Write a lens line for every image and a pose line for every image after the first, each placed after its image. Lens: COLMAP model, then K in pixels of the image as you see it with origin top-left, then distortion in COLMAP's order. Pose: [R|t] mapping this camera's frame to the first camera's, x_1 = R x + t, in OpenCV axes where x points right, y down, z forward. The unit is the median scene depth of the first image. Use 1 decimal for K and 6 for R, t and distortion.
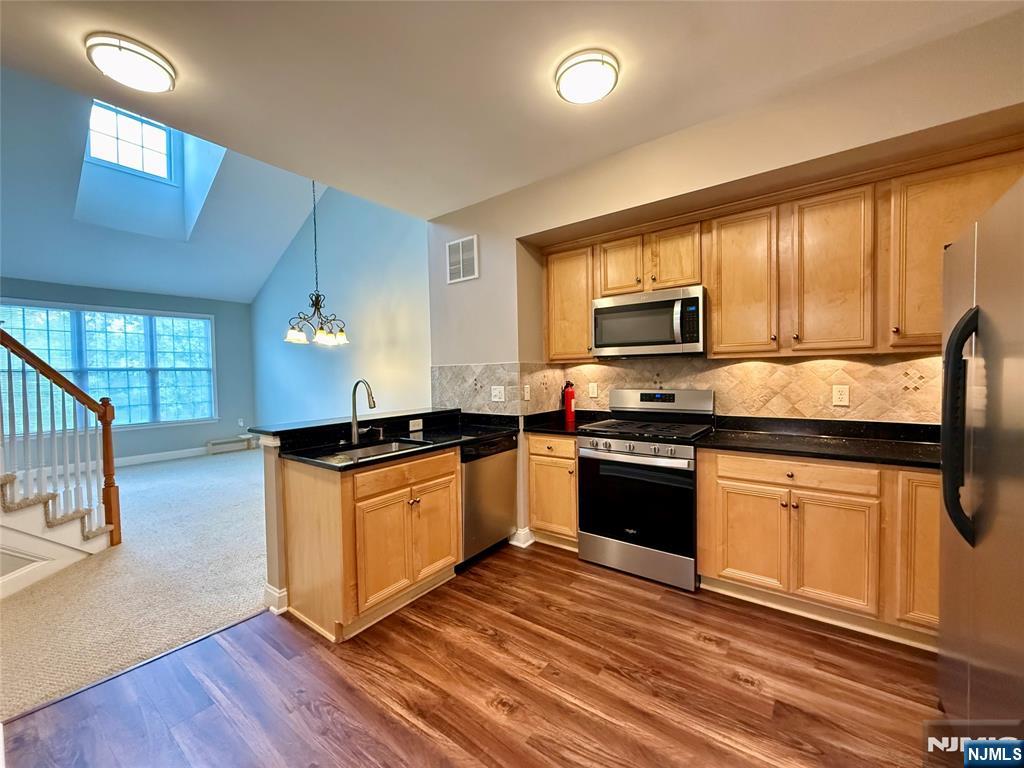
lens RADIAL K [[406.3, 0, 509.3], [0, 406.3, 384.3], [0, 0, 1]] dist [-0.001372, -0.000065]
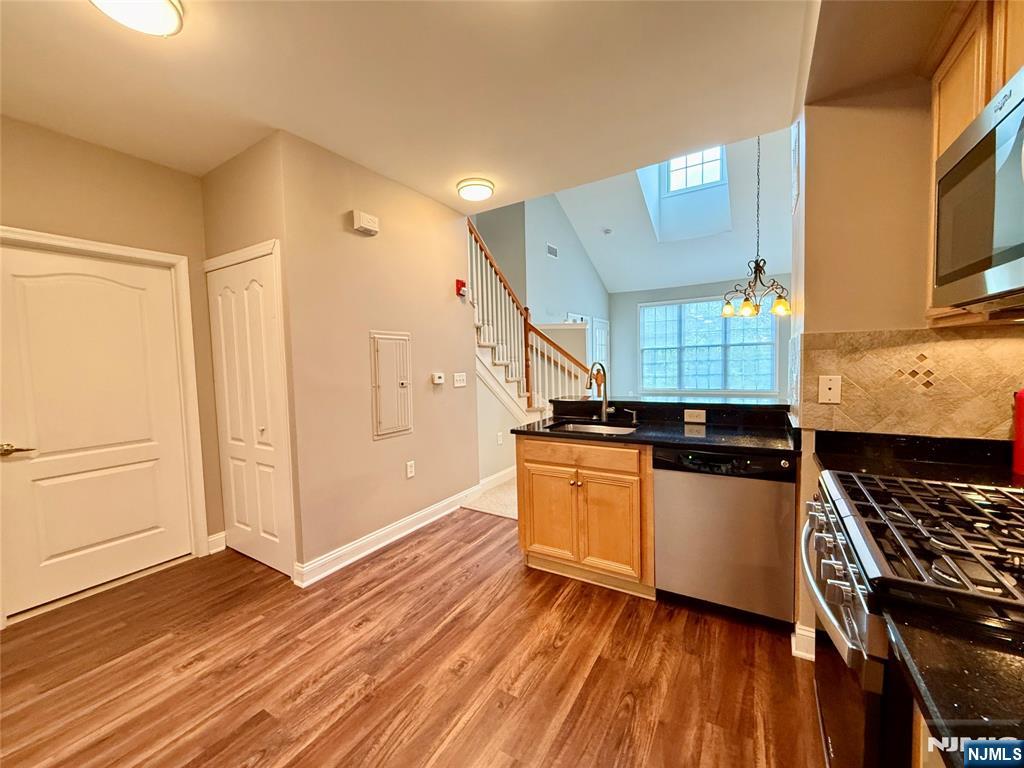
lens RADIAL K [[406.3, 0, 512.3], [0, 406.3, 383.2], [0, 0, 1]] dist [-0.001372, -0.000065]
pose [[0.093898, 0.072985, -0.992903, 0.672683], [0.000411, 0.997306, 0.073348, -0.033268], [0.995582, -0.007296, 0.093615, 0.678694]]
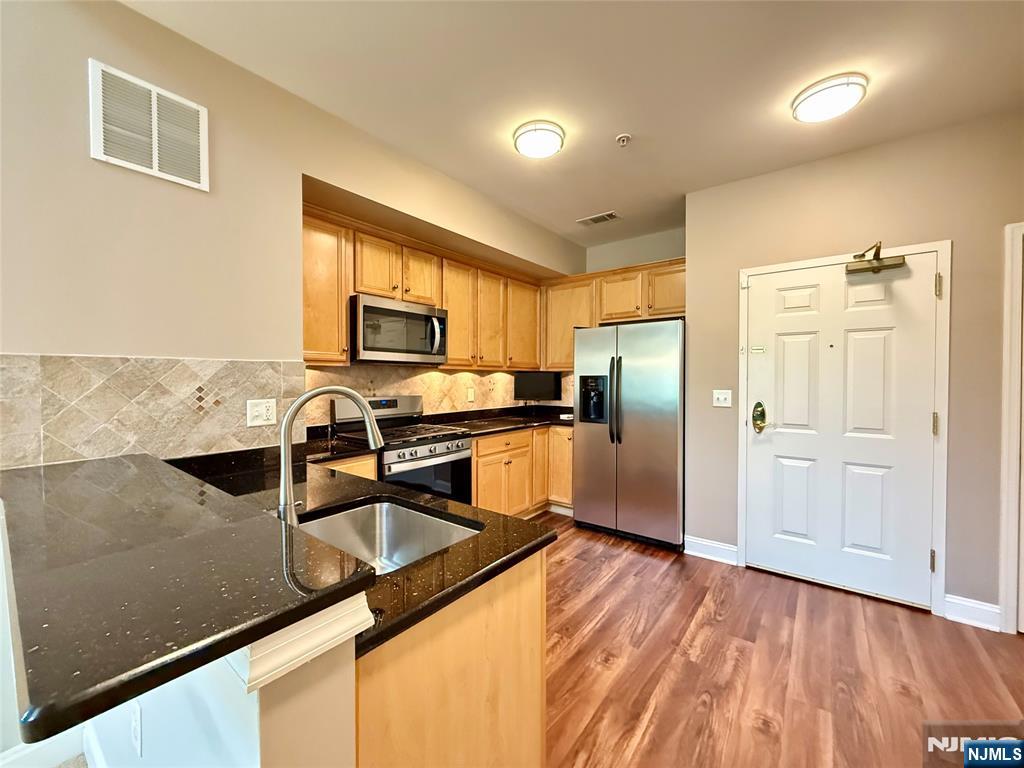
lens RADIAL K [[406.3, 0, 510.5], [0, 406.3, 383.5], [0, 0, 1]] dist [-0.001372, -0.000065]
pose [[0.017479, 0.002593, 0.999844, -0.777900], [0.027554, 0.999616, -0.003074, -0.008511], [-0.999467, 0.027603, 0.017400, 0.806732]]
